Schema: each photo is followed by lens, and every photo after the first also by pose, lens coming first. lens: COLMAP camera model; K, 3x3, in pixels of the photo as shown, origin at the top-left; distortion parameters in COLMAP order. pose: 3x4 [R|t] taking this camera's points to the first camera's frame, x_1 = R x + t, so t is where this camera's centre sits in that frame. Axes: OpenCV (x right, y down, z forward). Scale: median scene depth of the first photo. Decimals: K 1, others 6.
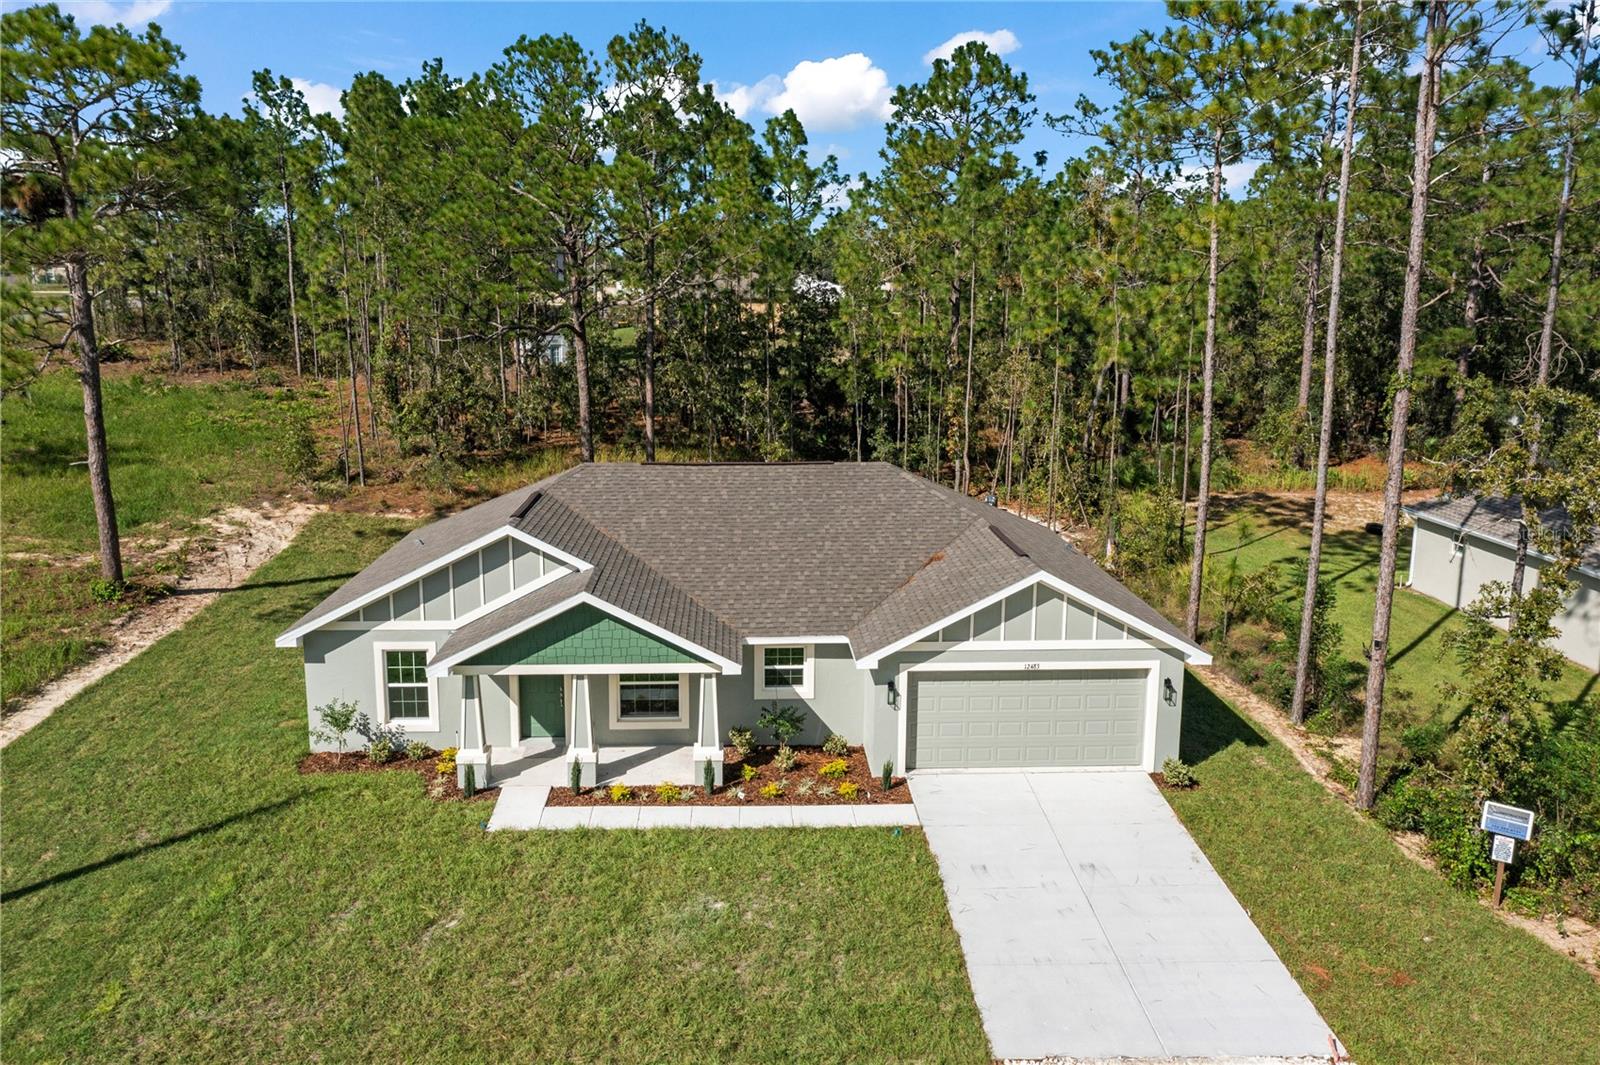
lens RADIAL K [[1263.8, 0, 797.7], [0, 1263.8, 531.0], [0, 0, 1]] dist [0.004271, 0.002124]
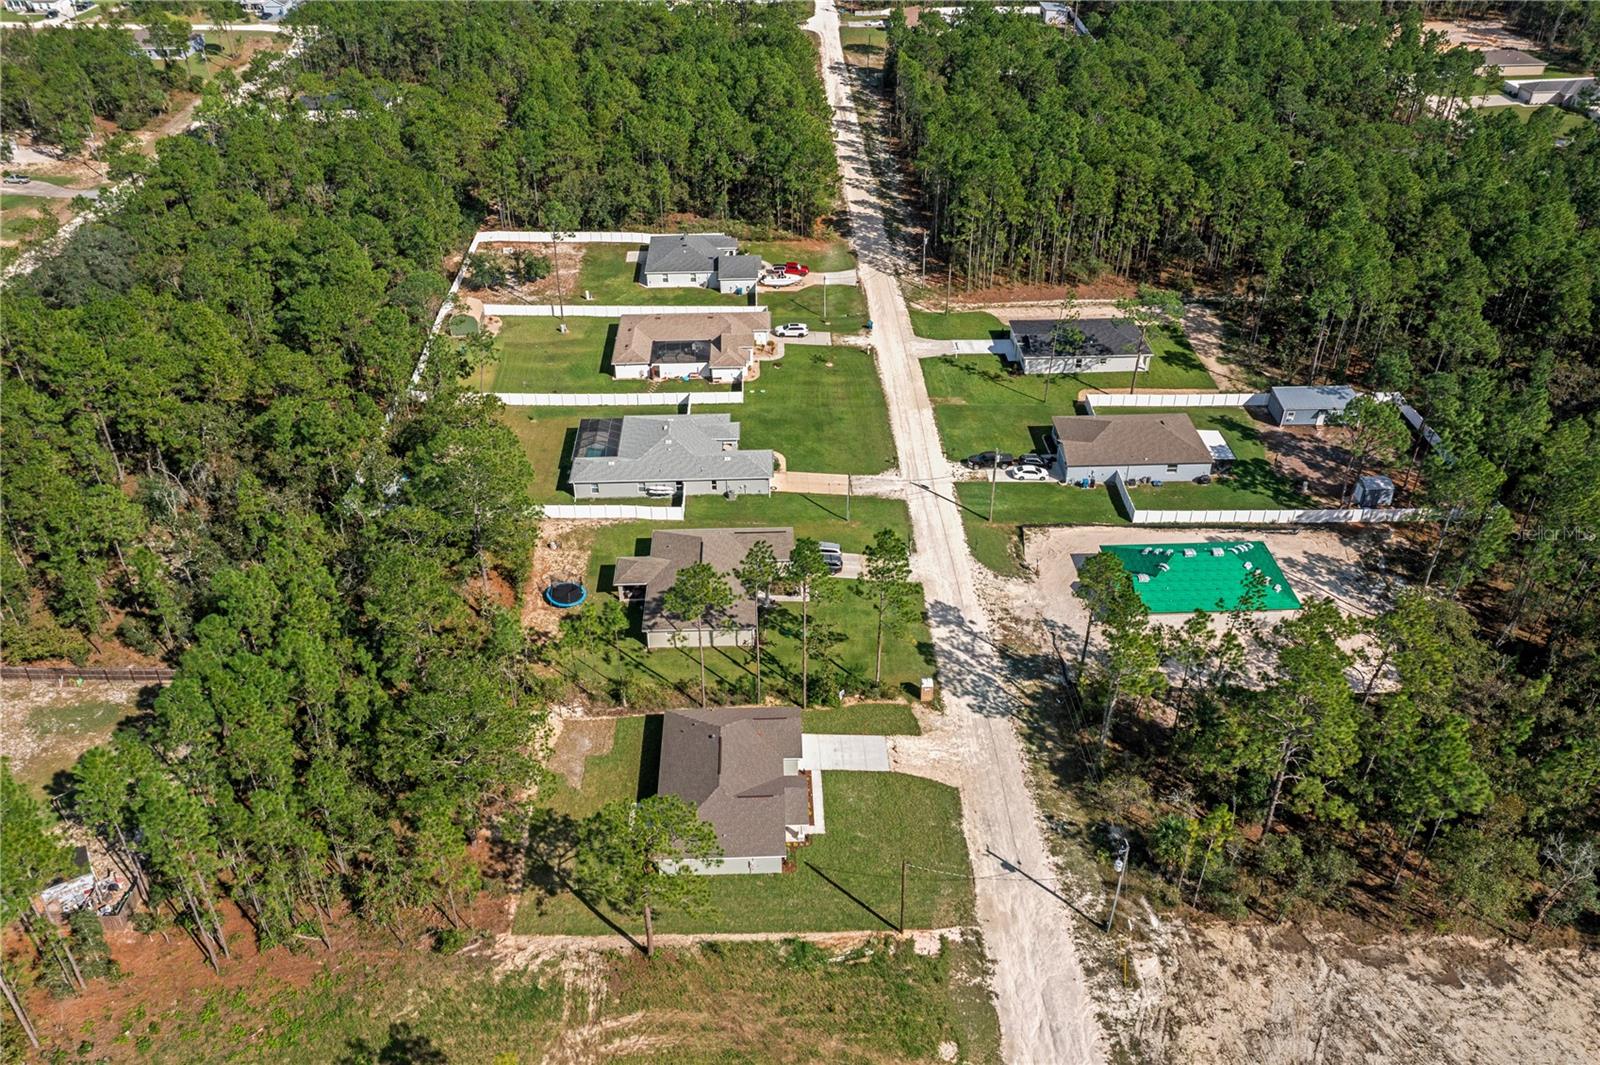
lens RADIAL K [[1263.8, 0, 793.4], [0, 1263.8, 533.9], [0, 0, 1]] dist [0.004271, 0.002124]
pose [[0.033689, -0.568114, 0.822260, -3.400106], [0.194611, 0.810708, 0.552159, -3.226612], [-0.980302, 0.141420, 0.137873, 0.259726]]
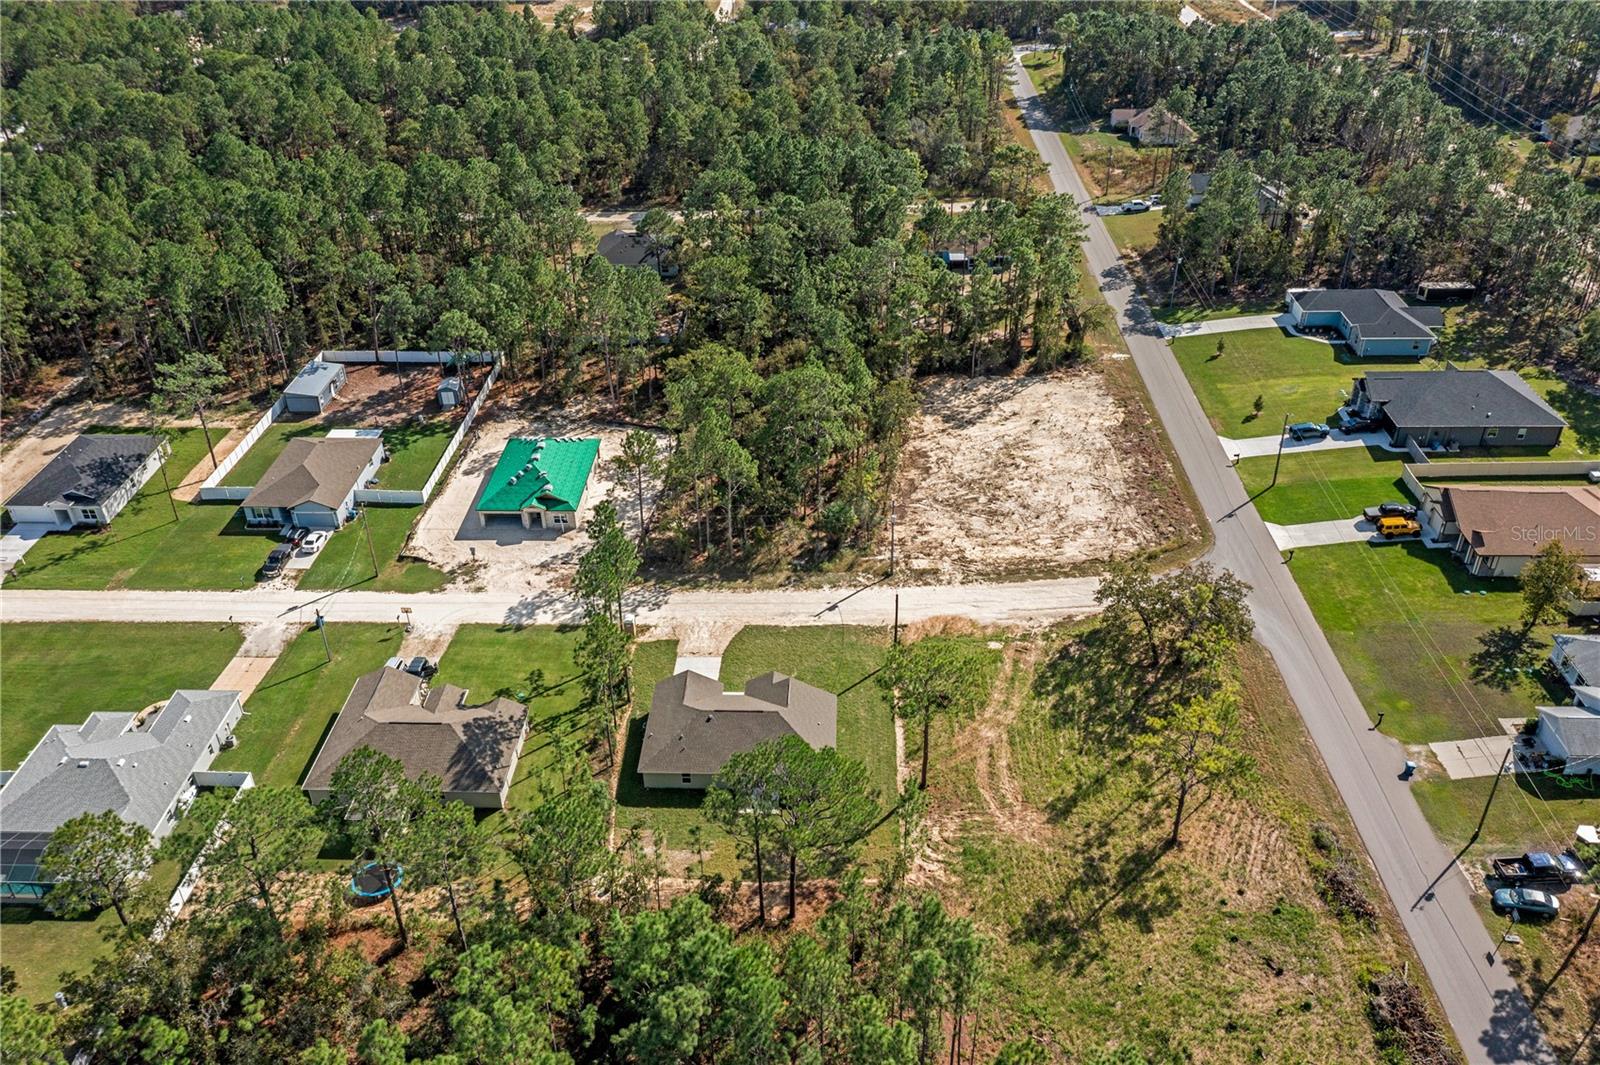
lens RADIAL K [[1263.8, 0, 800.9], [0, 1263.8, 534.1], [0, 0, 1]] dist [0.004271, 0.002124]
pose [[-0.994901, -0.049857, 0.087675, -0.711848], [0.024483, 0.723896, 0.689474, -4.023297], [-0.097843, 0.688105, -0.718984, 4.374442]]
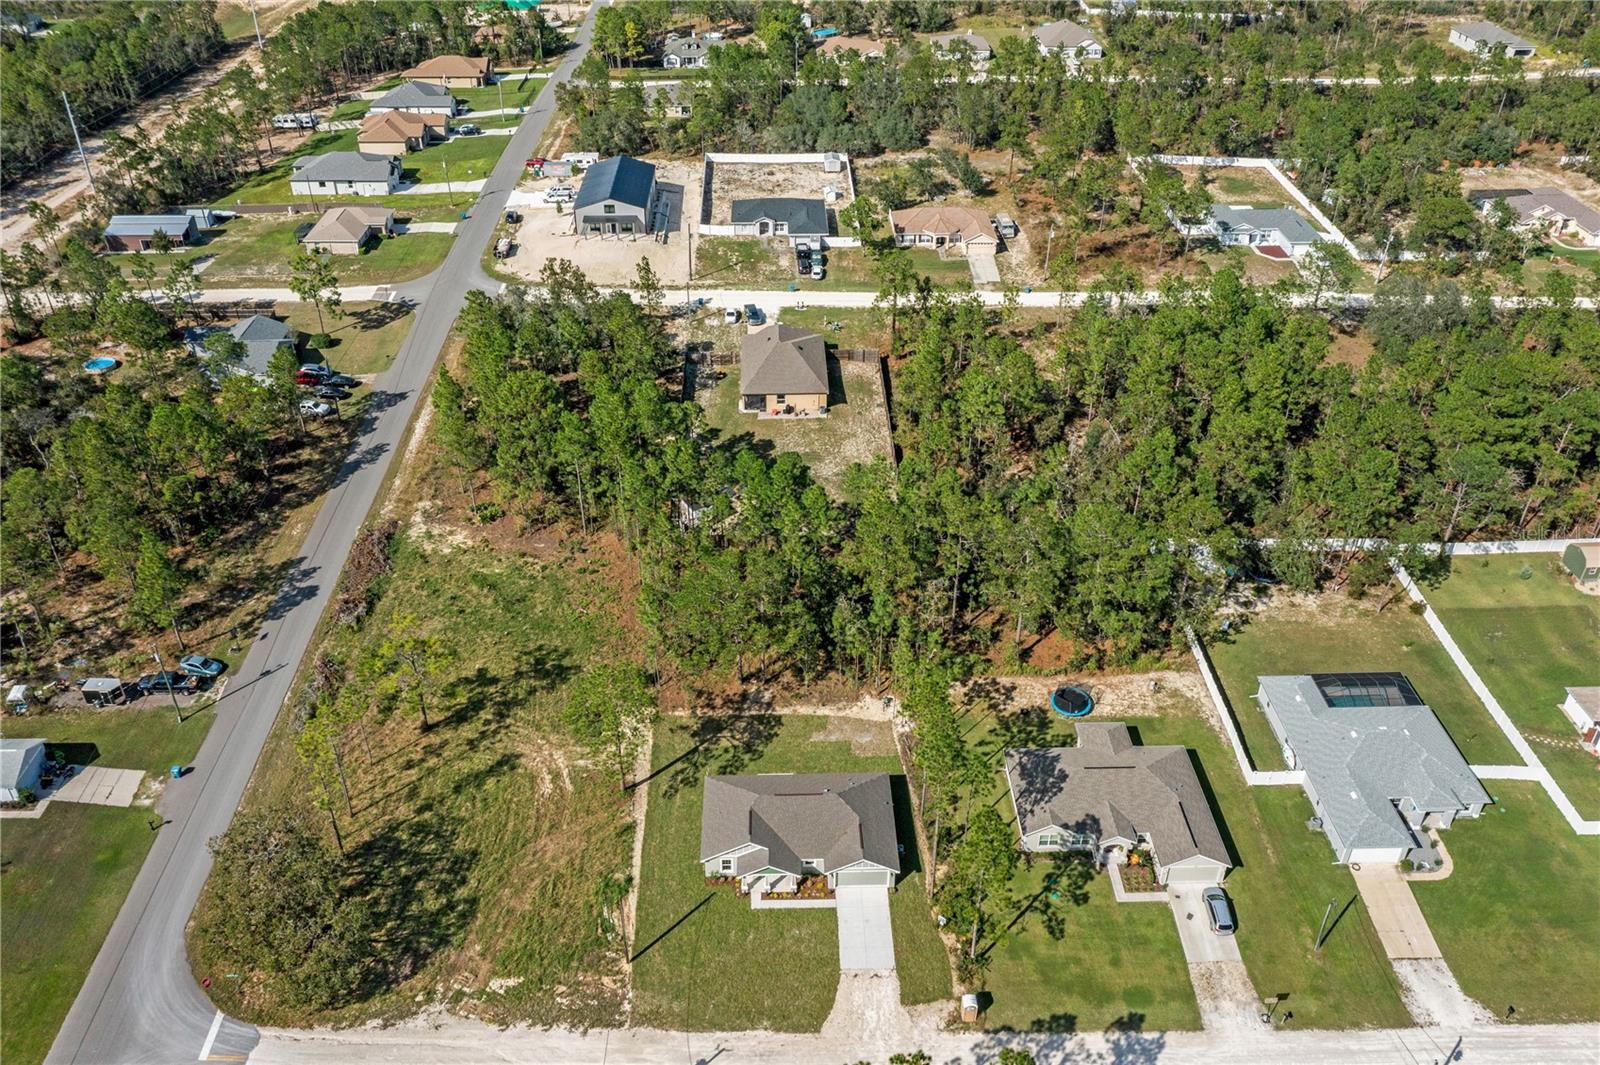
lens RADIAL K [[1263.8, 0, 794.1], [0, 1263.8, 534.6], [0, 0, 1]] dist [0.004271, 0.002124]
pose [[0.999205, 0.011231, -0.038248, 0.100374], [0.004370, 0.922842, 0.385153, -2.945728], [0.039622, -0.385014, 0.922060, -2.947617]]
